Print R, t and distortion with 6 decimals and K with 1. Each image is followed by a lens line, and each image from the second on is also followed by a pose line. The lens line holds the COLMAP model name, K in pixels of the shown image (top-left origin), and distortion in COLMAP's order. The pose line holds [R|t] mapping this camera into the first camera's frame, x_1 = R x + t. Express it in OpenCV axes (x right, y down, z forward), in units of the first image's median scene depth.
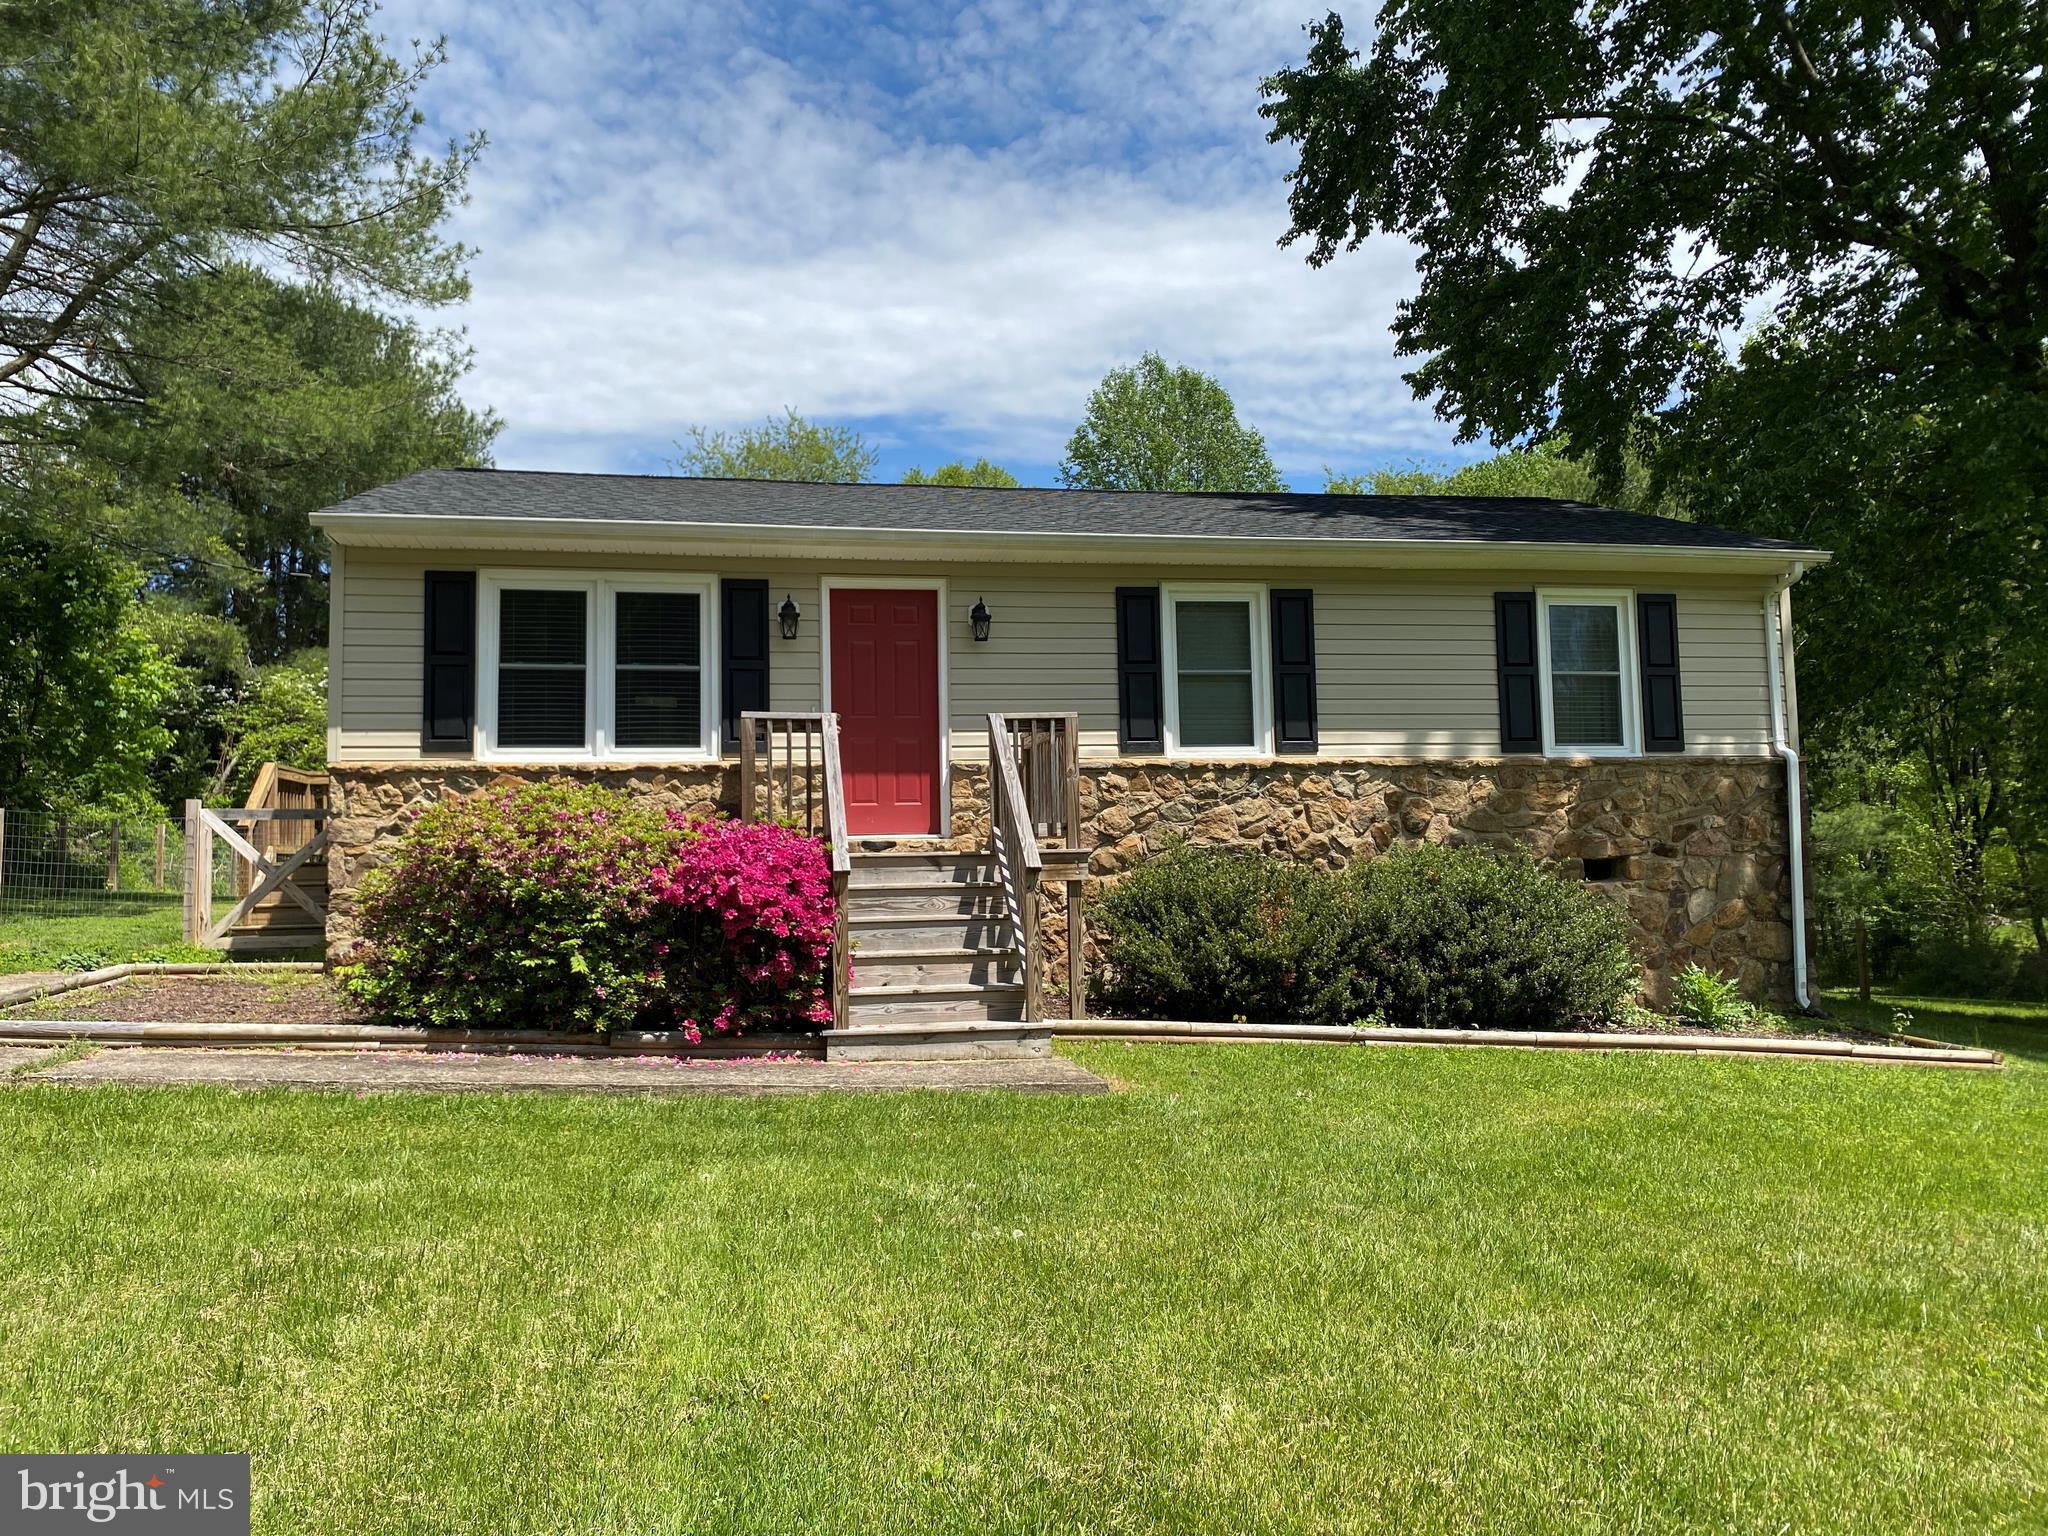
lens RADIAL K [[1562.4, 0, 1024.0], [0, 1562.4, 768.0], [0, 0, 1]] dist [0.155343, -0.385687]
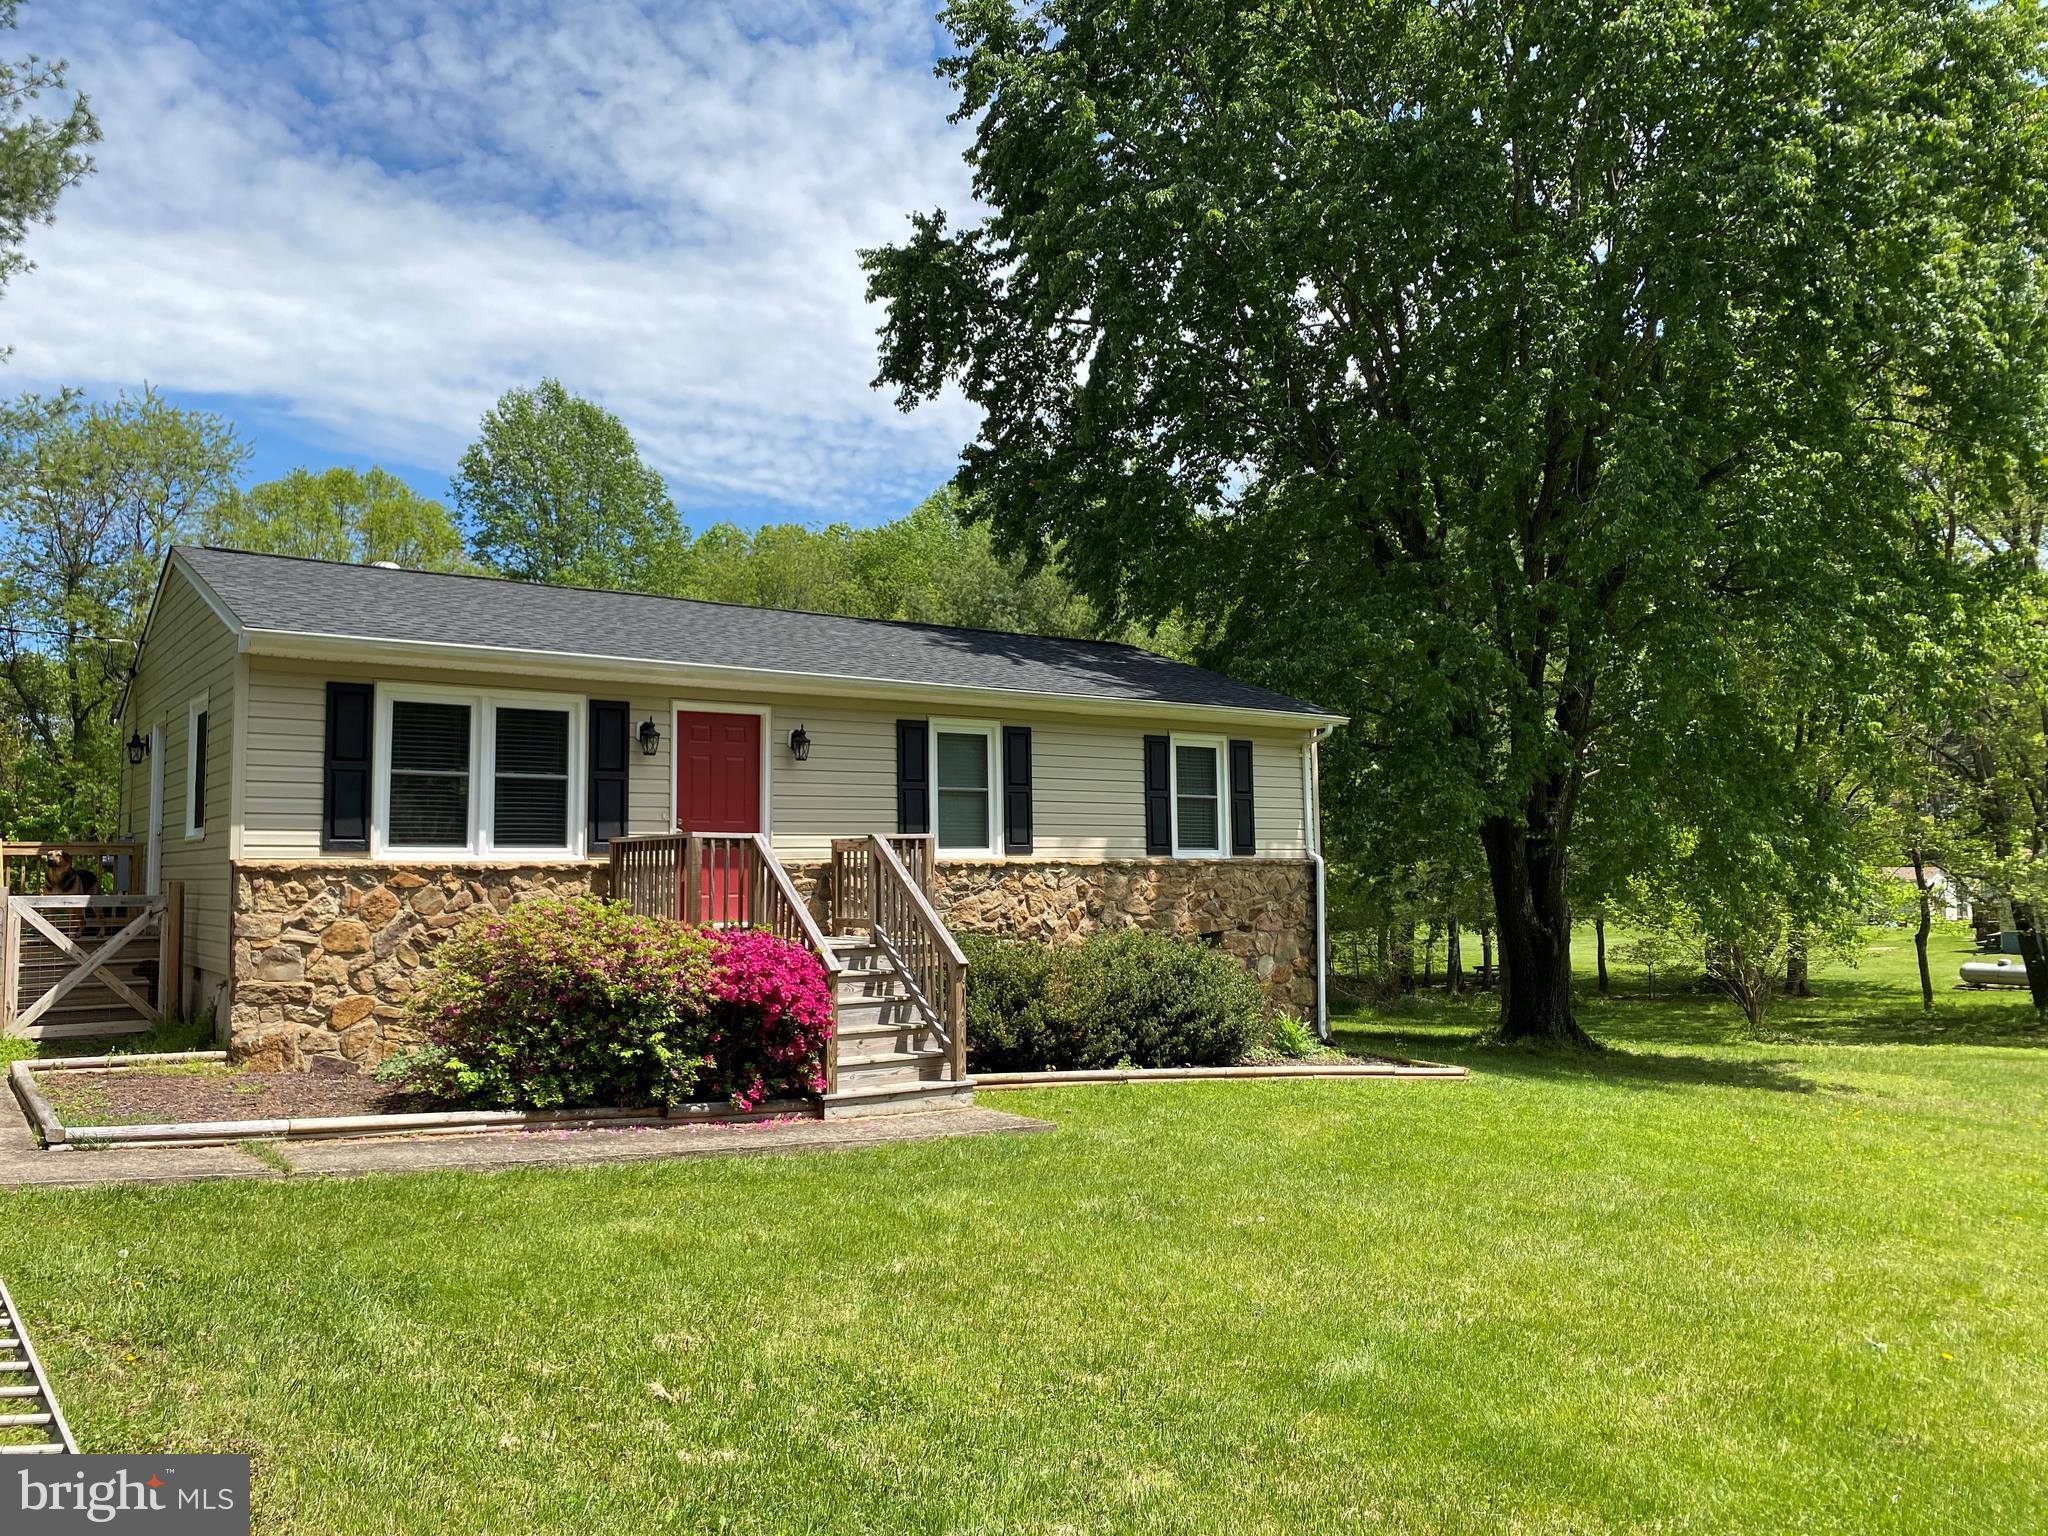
lens RADIAL K [[1562.4, 0, 1024.0], [0, 1562.4, 768.0], [0, 0, 1]] dist [0.155343, -0.385687]
pose [[0.903307, 0.038705, 0.427246, -0.399506], [-0.034092, 0.999248, -0.018446, -0.060811], [-0.427639, 0.002097, 0.903947, -0.171325]]
